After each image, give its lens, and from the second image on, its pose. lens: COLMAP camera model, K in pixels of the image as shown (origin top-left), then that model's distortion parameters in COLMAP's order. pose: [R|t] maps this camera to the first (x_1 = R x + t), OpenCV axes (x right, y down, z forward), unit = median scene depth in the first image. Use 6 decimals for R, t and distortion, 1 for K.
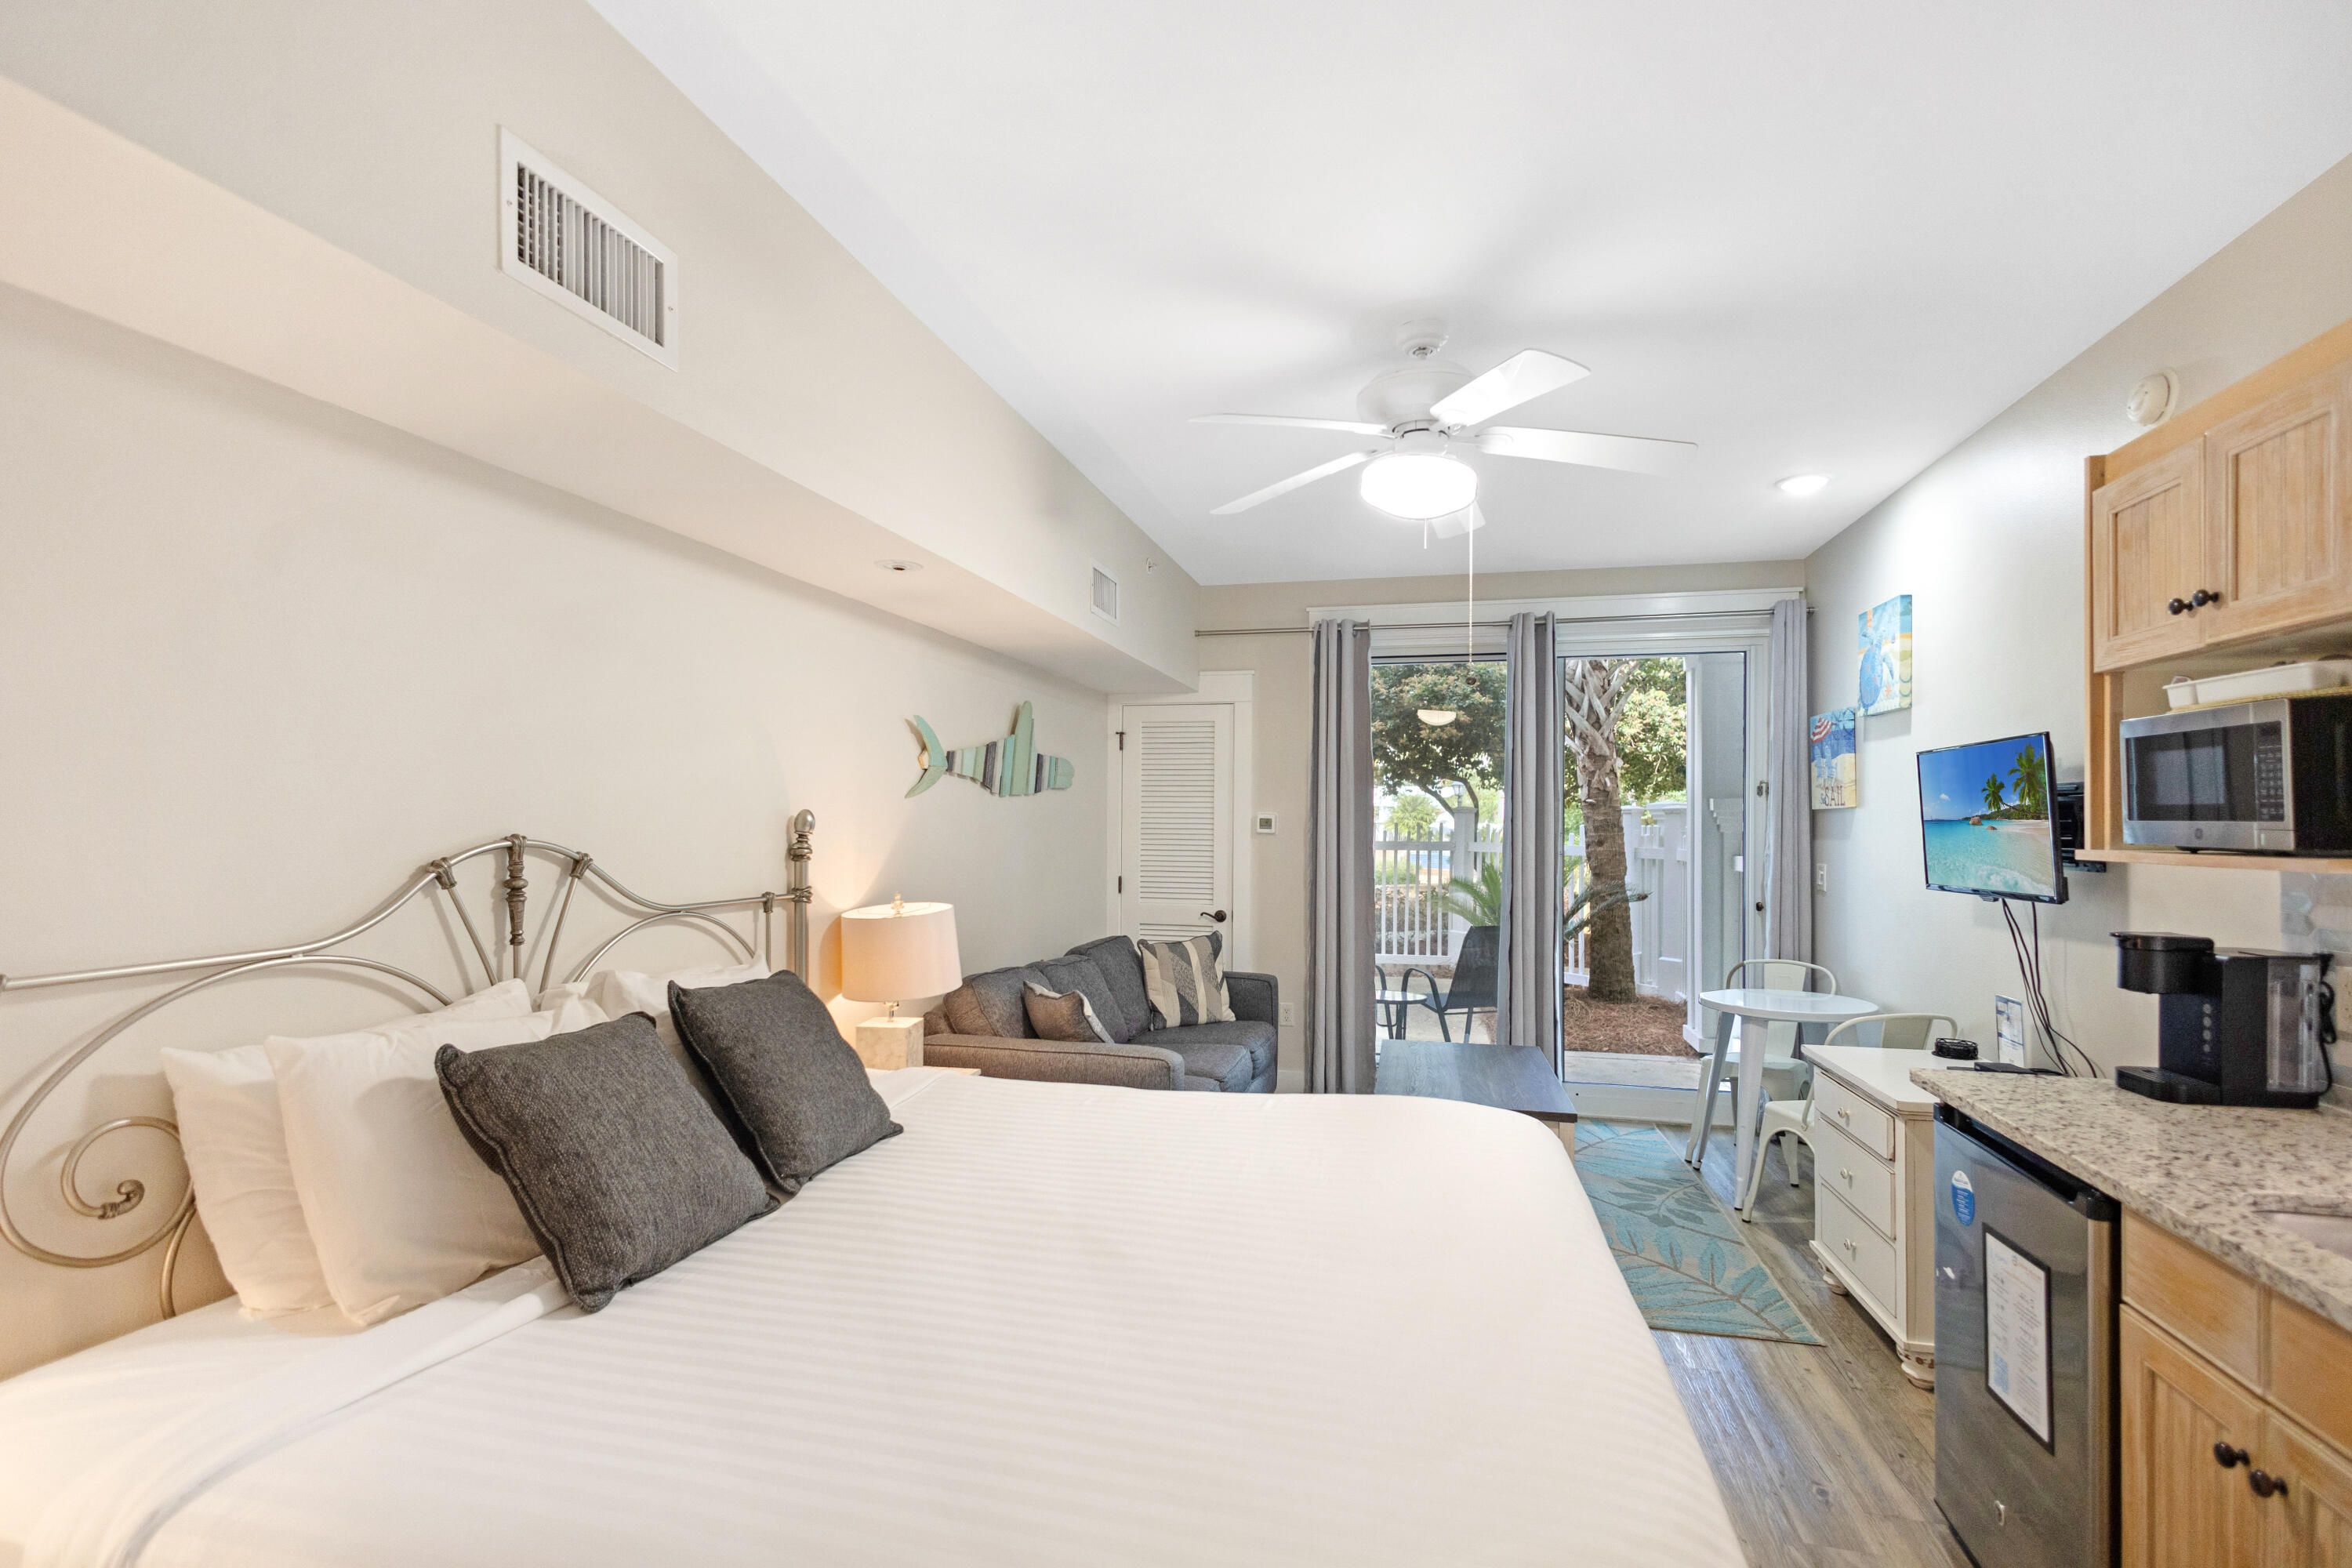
lens RADIAL K [[1084.2, 0, 1180.0], [0, 1084.2, 822.5], [0, 0, 1]] dist [0.002701, 0.000244]
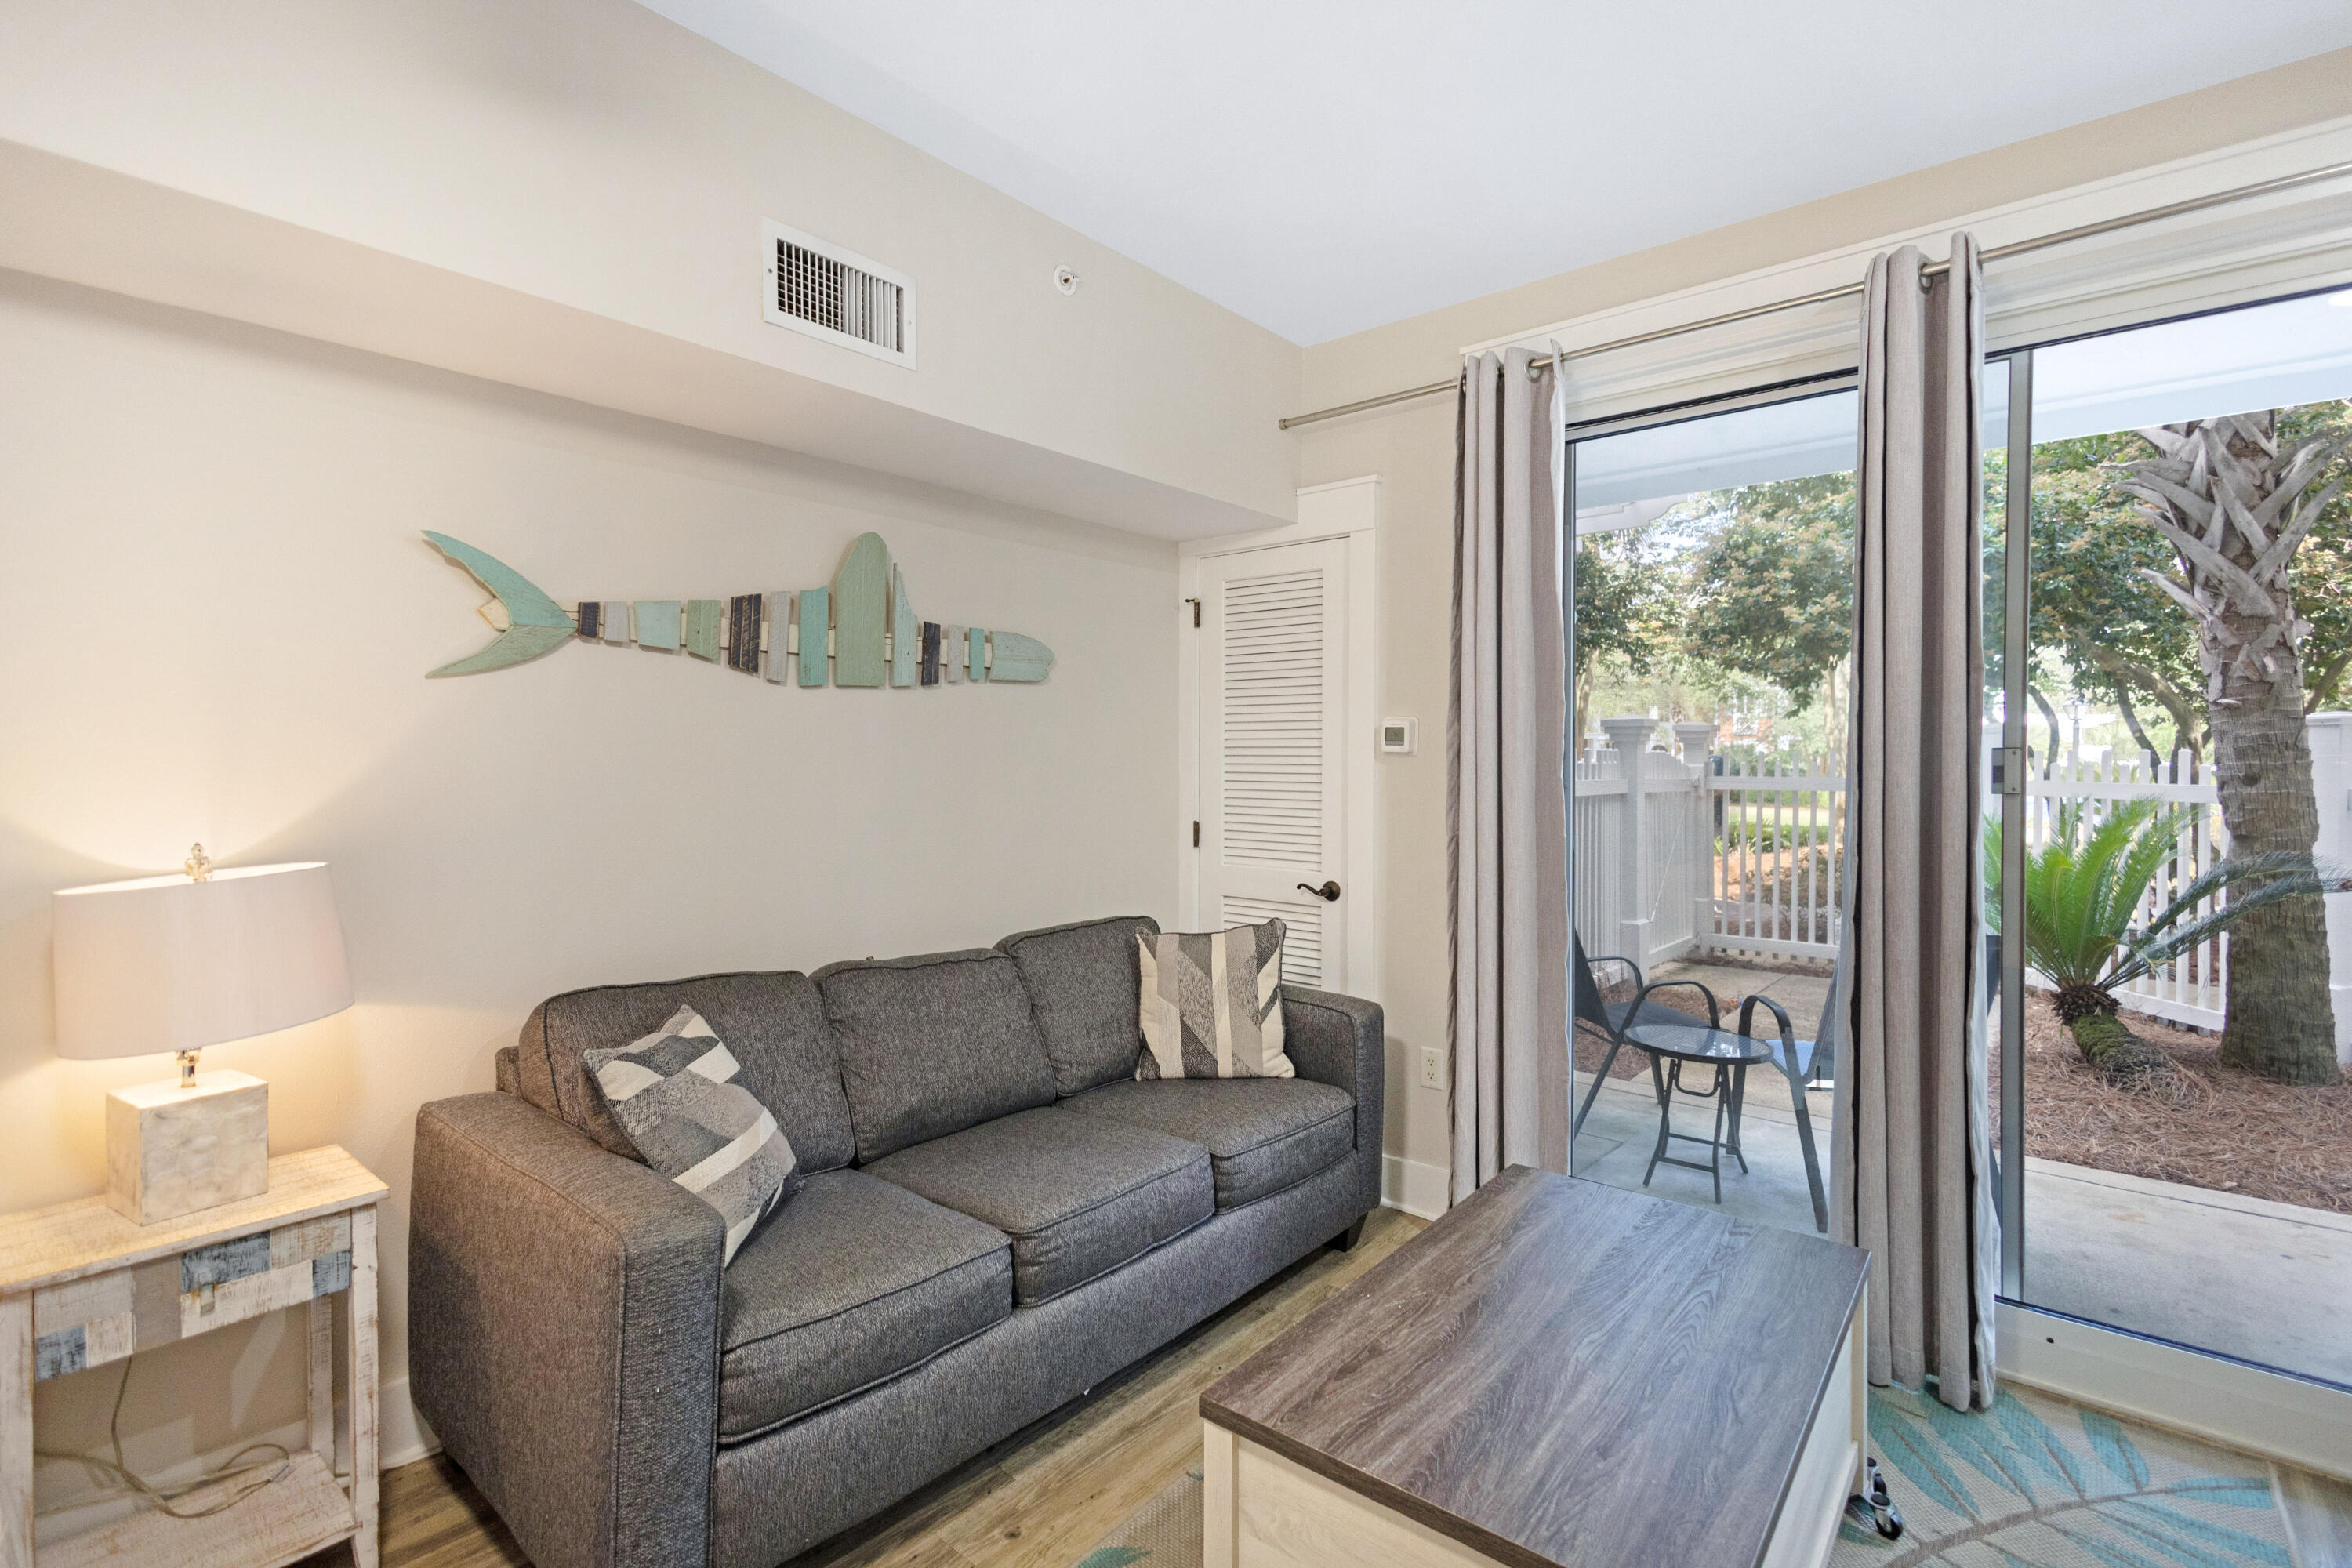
lens RADIAL K [[1090.7, 0, 1177.5], [0, 1090.7, 775.8], [0, 0, 1]] dist [0.001290, -0.000361]
pose [[0.893689, 0.002268, -0.448681, 0.451973], [0.002329, 0.999950, 0.009692, 0.030883], [0.448681, -0.009707, 0.893639, 0.813165]]
